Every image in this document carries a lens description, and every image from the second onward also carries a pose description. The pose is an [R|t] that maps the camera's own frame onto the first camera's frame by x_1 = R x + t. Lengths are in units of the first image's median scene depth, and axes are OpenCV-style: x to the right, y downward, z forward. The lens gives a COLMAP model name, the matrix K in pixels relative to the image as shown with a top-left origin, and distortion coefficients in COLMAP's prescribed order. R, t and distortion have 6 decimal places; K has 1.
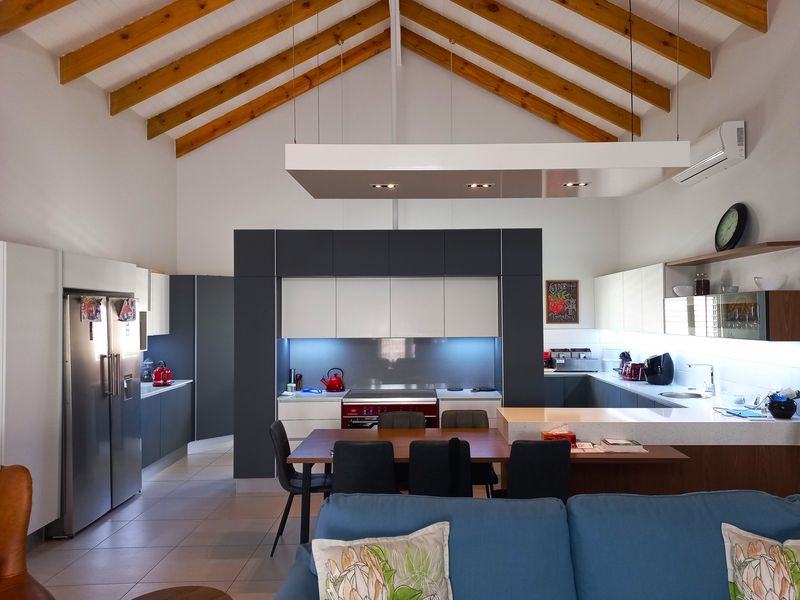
lens RADIAL K [[622.3, 0, 400.0], [0, 622.3, 300.0], [0, 0, 1]] dist [0.039540, -0.005901]
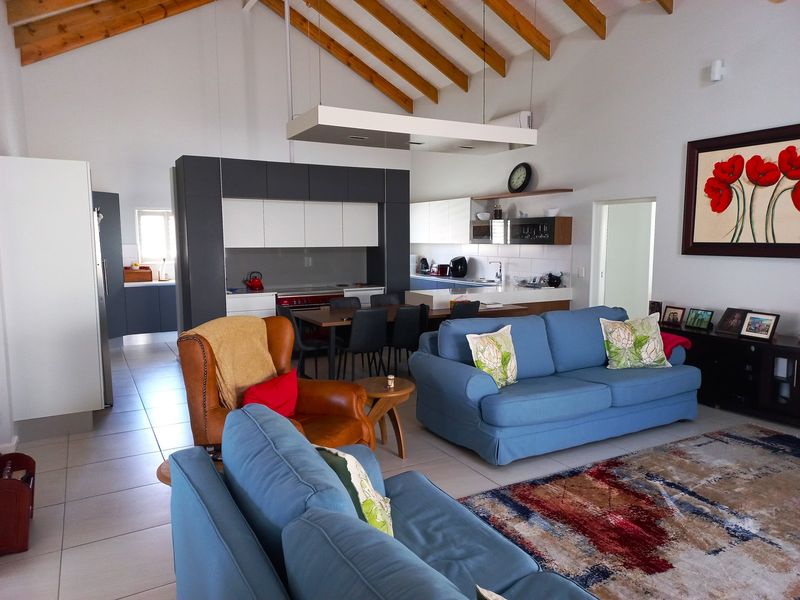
lens RADIAL K [[571.8, 0, 400.0], [0, 571.8, 300.0], [0, 0, 1]] dist [0.037046, -0.001190]
pose [[0.882332, -0.047768, 0.468198, -0.431019], [-0.015729, 0.991287, 0.130778, 0.009990], [-0.470365, -0.122754, 0.873892, -0.186277]]
